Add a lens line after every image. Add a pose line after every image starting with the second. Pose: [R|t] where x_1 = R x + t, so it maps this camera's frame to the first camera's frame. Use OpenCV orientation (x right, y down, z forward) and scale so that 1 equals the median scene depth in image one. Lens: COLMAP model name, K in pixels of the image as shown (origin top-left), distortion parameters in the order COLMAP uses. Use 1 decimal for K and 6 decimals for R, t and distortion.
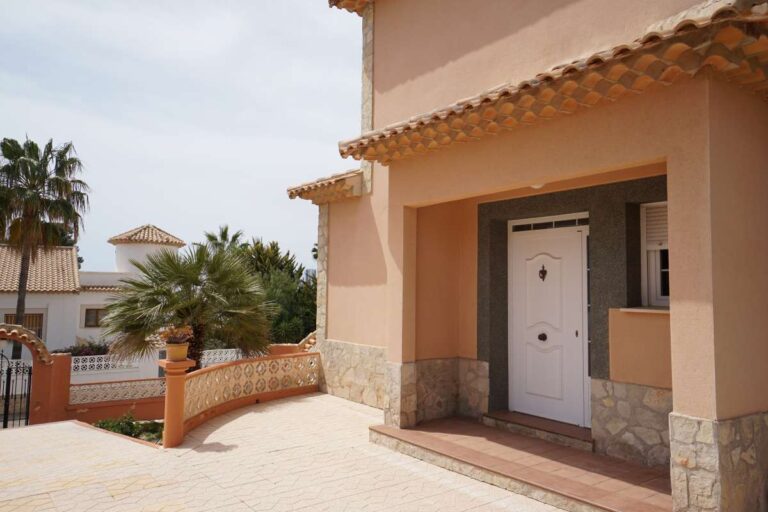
lens RADIAL K [[573.4, 0, 359.0], [0, 573.4, 247.9], [0, 0, 1]] dist [0.009139, 0.013966]
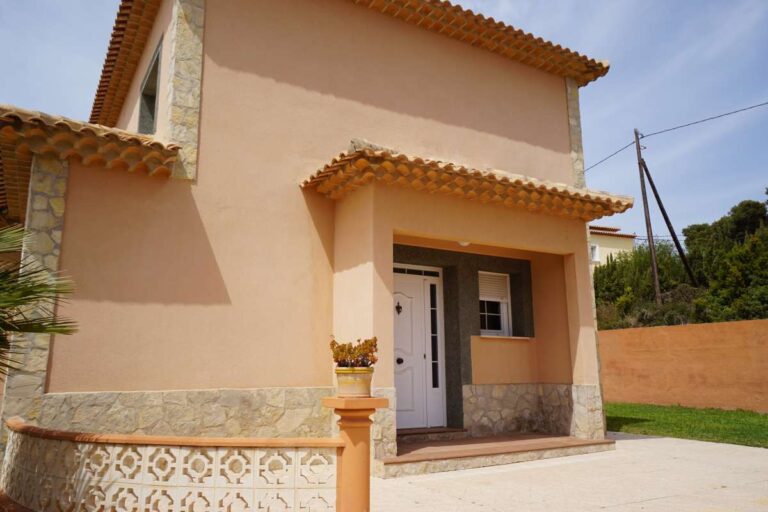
lens RADIAL K [[573.4, 0, 382.9], [0, 573.4, 252.5], [0, 0, 1]] dist [0.009139, 0.013966]
pose [[0.081972, 0.193100, 0.977749, -0.936819], [-0.068270, 0.979834, -0.187789, 0.165148], [-0.994294, -0.051358, 0.093502, 0.959624]]
